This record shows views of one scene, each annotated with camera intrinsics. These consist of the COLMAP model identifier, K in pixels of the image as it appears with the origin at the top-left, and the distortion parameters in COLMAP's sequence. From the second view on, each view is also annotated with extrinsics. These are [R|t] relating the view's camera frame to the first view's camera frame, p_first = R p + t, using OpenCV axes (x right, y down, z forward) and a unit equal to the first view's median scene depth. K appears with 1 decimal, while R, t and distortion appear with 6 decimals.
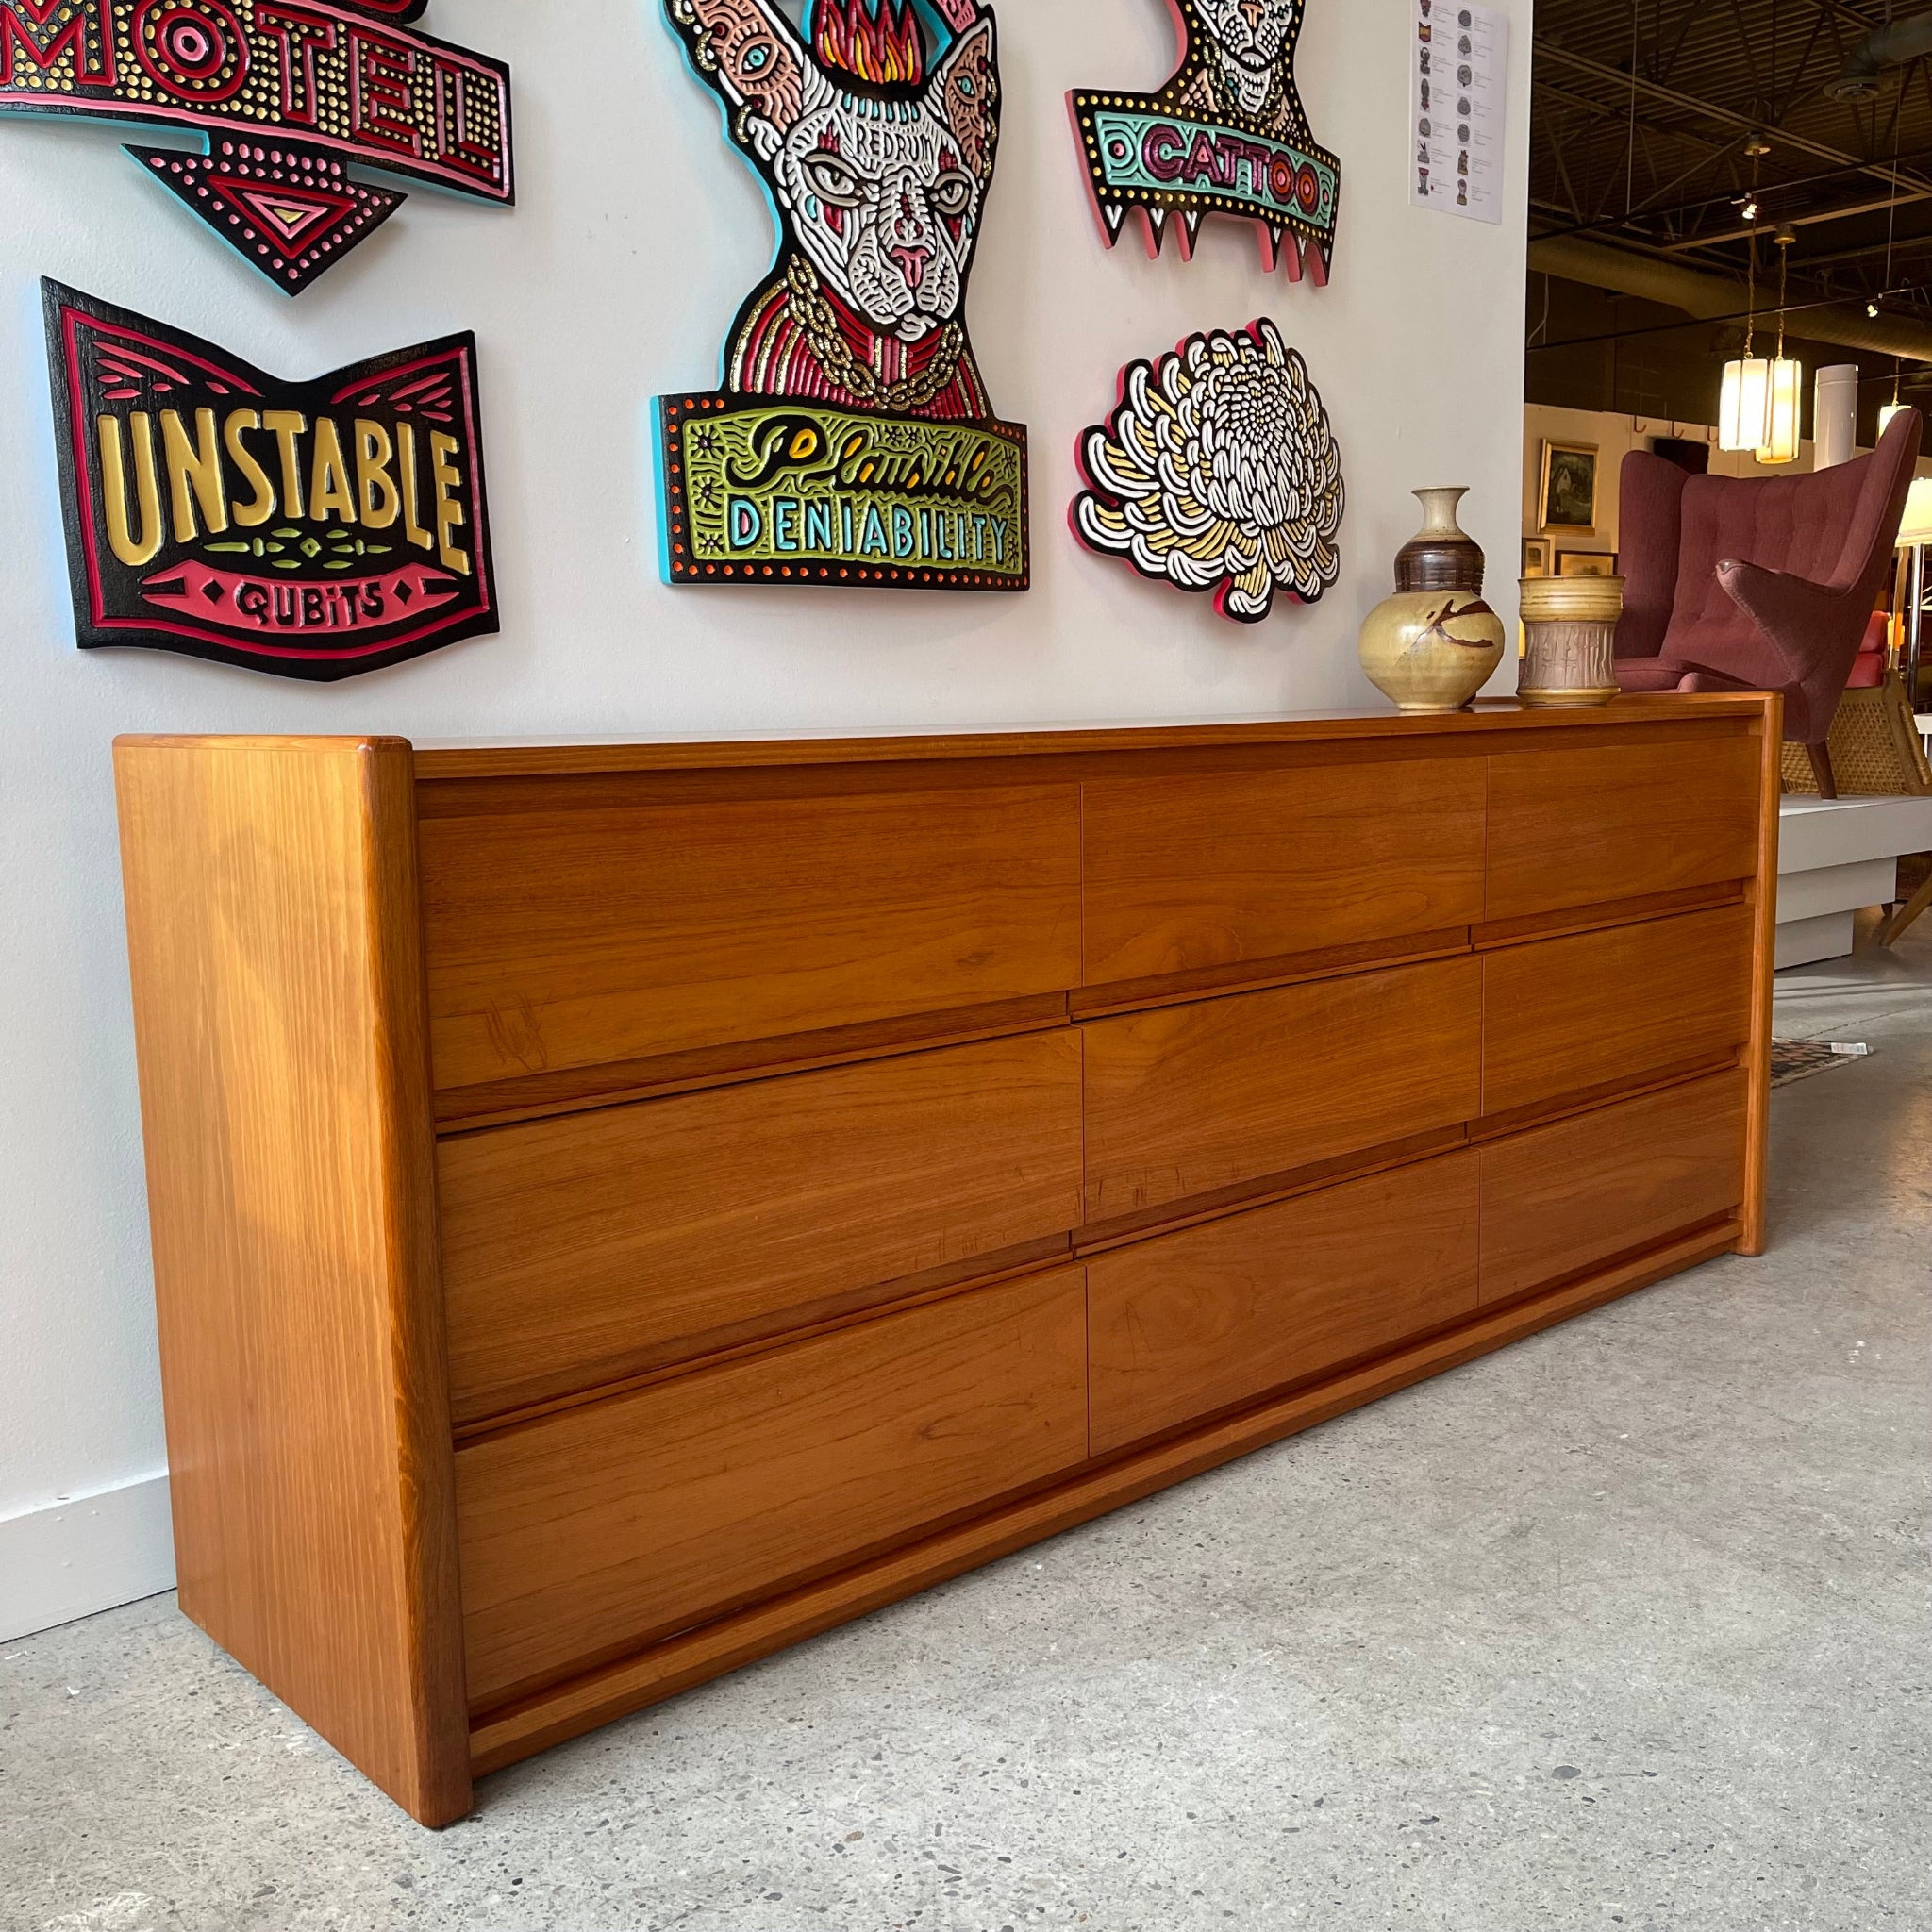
lens RADIAL K [[1955.5, 0, 959.8], [0, 1955.5, 964.2], [0, 0, 1]] dist [0.031243, -0.008478]
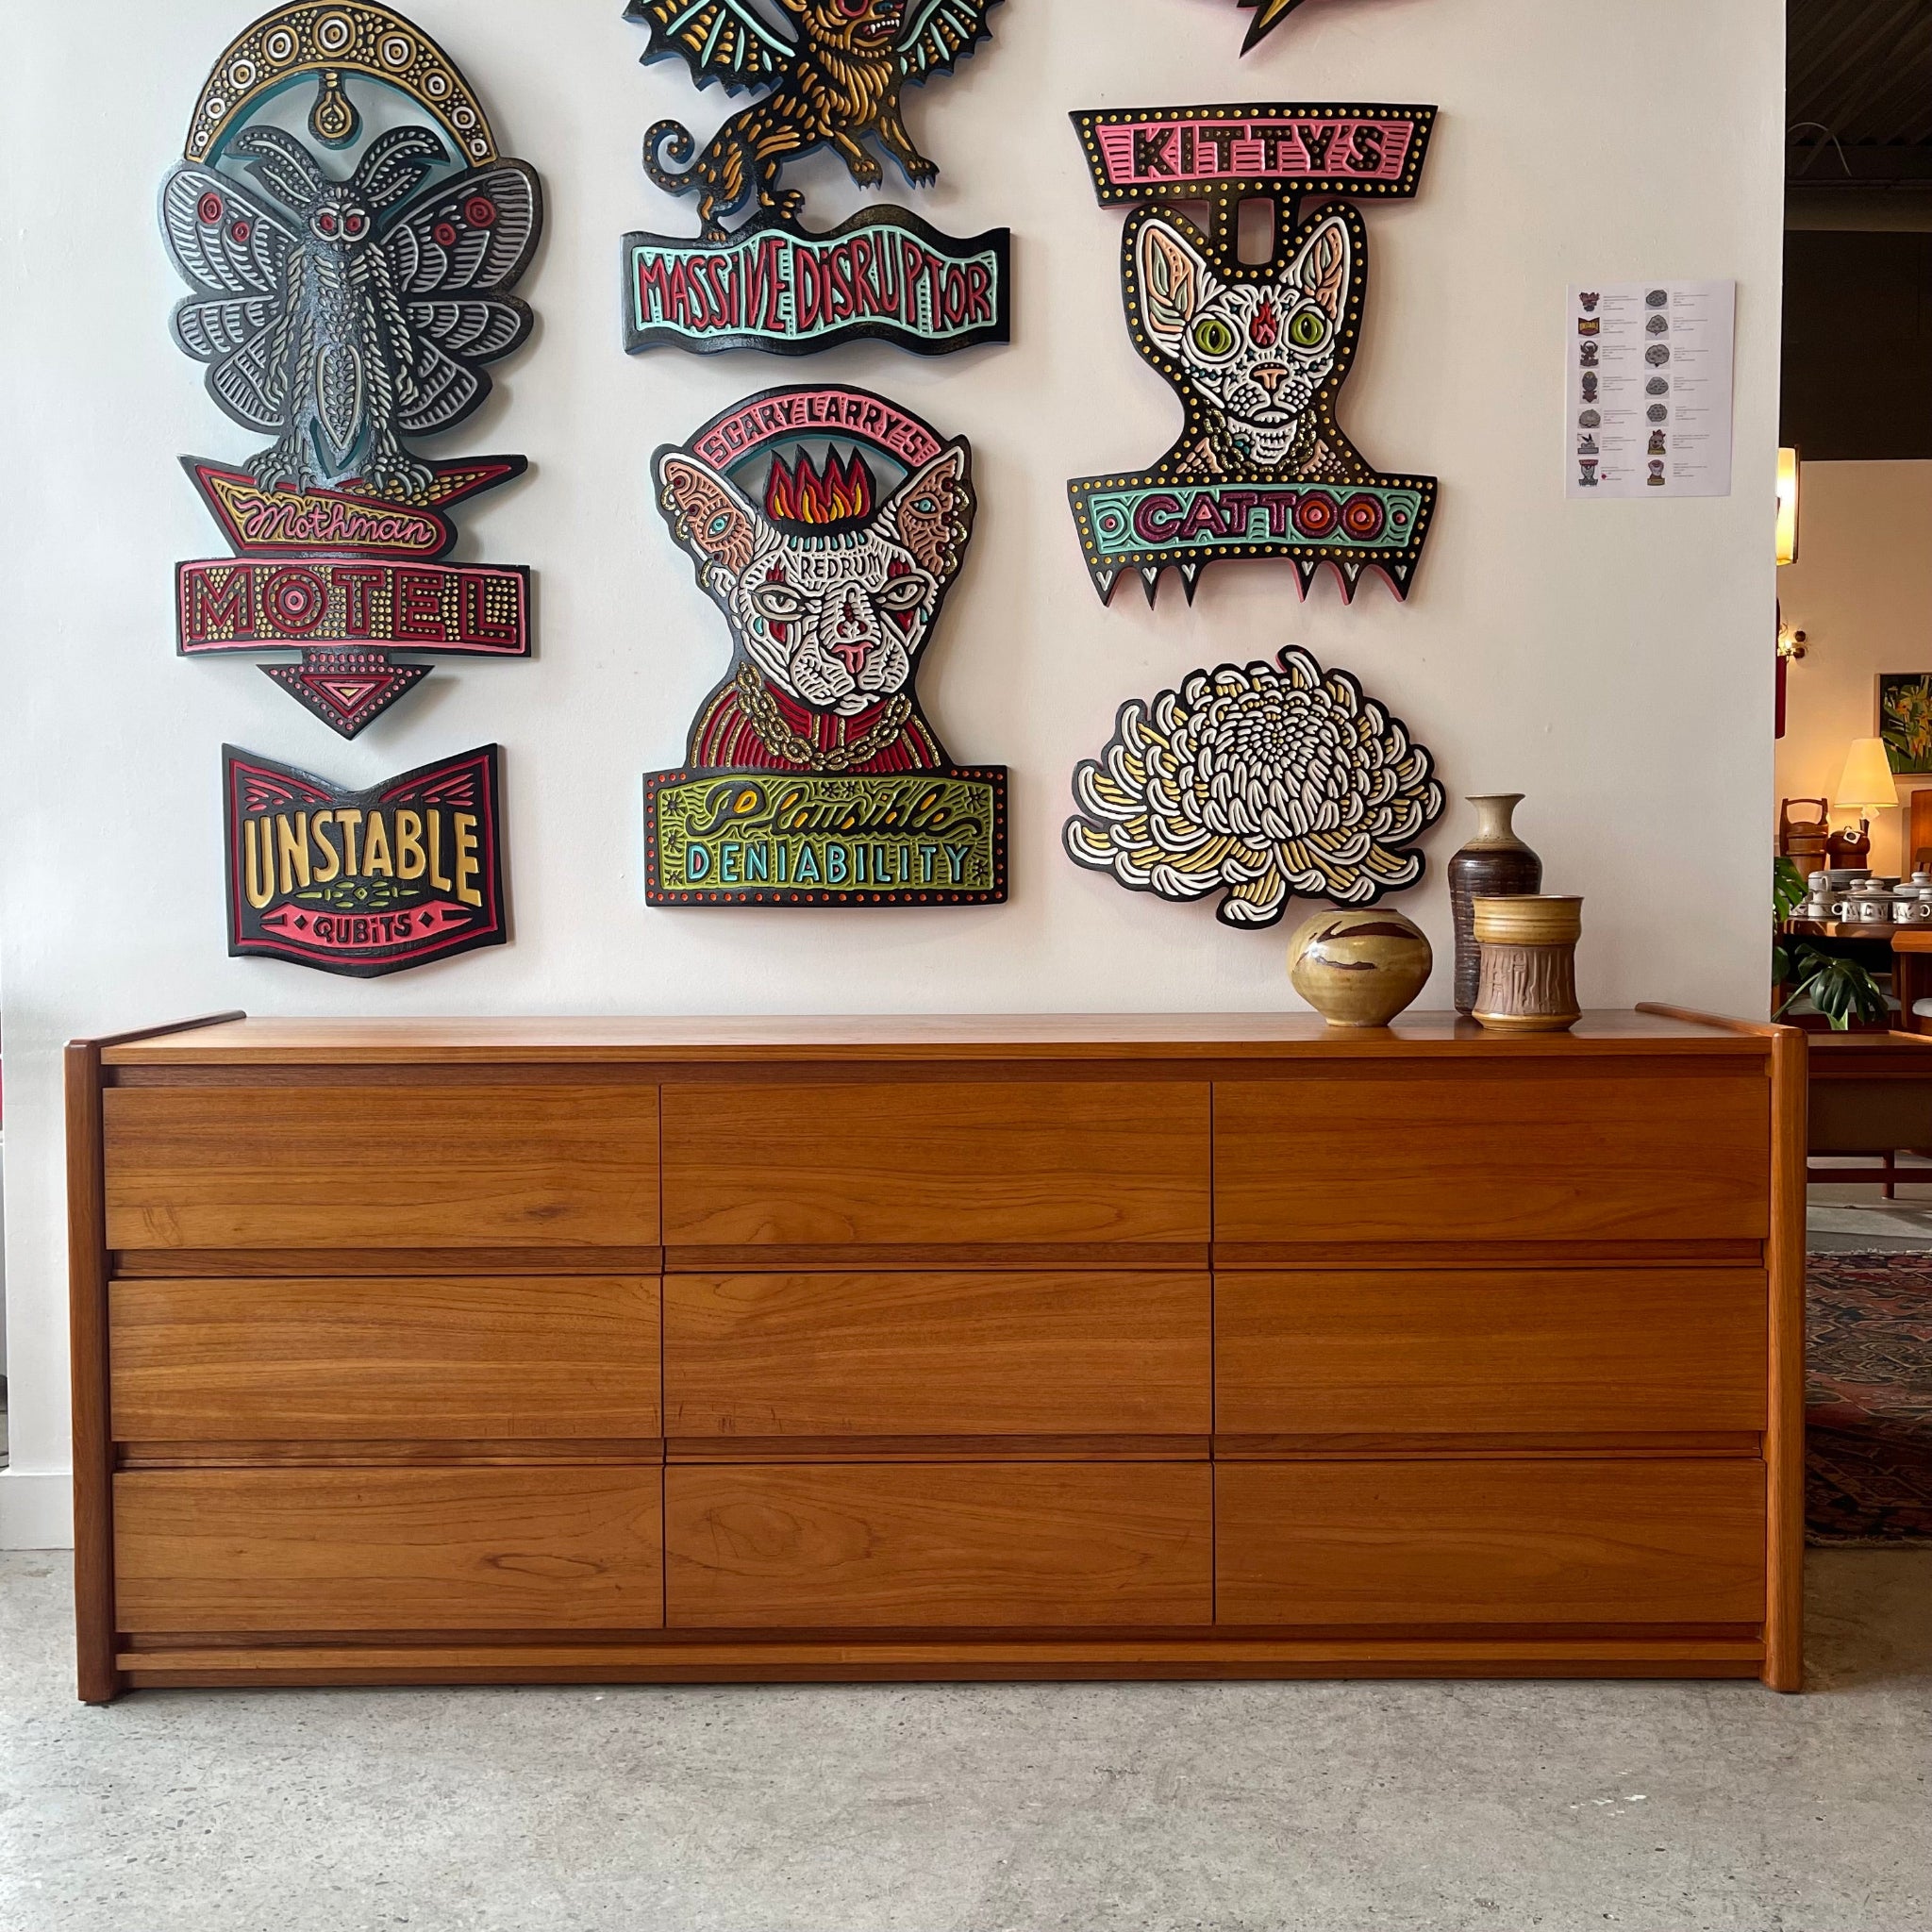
lens RADIAL K [[1890.4, 0, 966.0], [0, 1890.4, 966.0], [0, 0, 1]] dist [0.109728, -0.281160]
pose [[0.741302, 0.049047, -0.669377, 0.827670], [-0.099978, 0.994269, -0.037867, -0.114664], [0.663684, 0.094994, 0.741957, 0.155462]]
